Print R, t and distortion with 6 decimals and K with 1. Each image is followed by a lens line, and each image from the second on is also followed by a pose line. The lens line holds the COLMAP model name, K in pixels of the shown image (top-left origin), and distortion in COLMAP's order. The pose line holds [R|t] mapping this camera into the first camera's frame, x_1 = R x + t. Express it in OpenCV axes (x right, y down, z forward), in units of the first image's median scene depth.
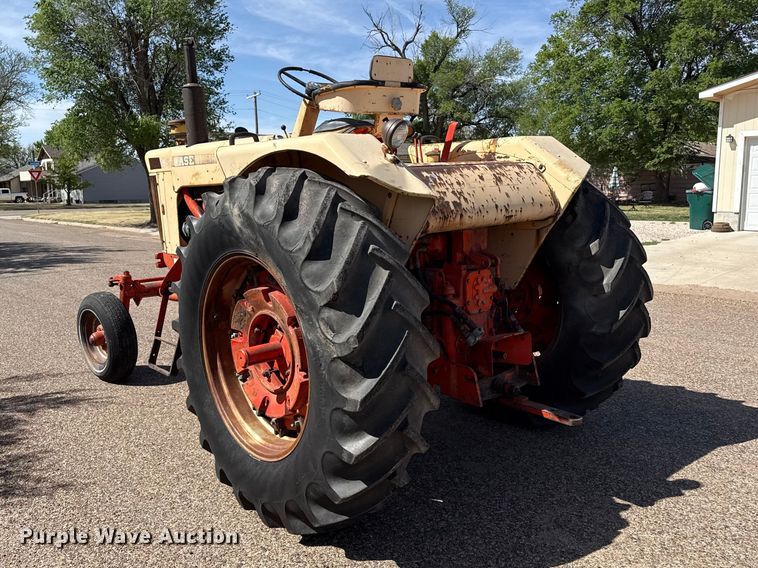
lens RADIAL K [[656.0, 0, 372.5], [0, 656.0, 284.1], [0, 0, 1]] dist [0.078893, -0.094207]
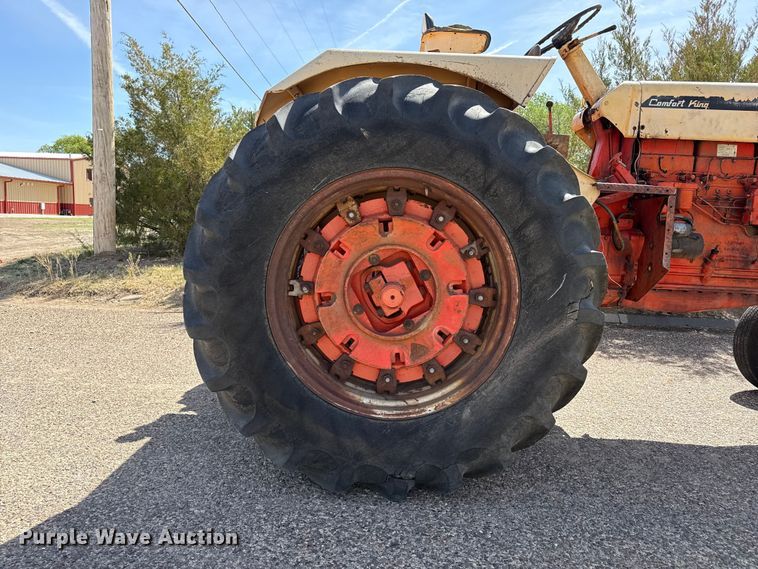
lens RADIAL K [[534.5, 0, 385.9], [0, 534.5, 288.6], [0, 0, 1]] dist [0.052483, -0.066262]
pose [[-0.663740, 0.088472, -0.742712, 0.795157], [-0.135185, 0.962437, 0.235456, -0.142587], [0.735645, 0.256685, -0.626848, 1.726988]]
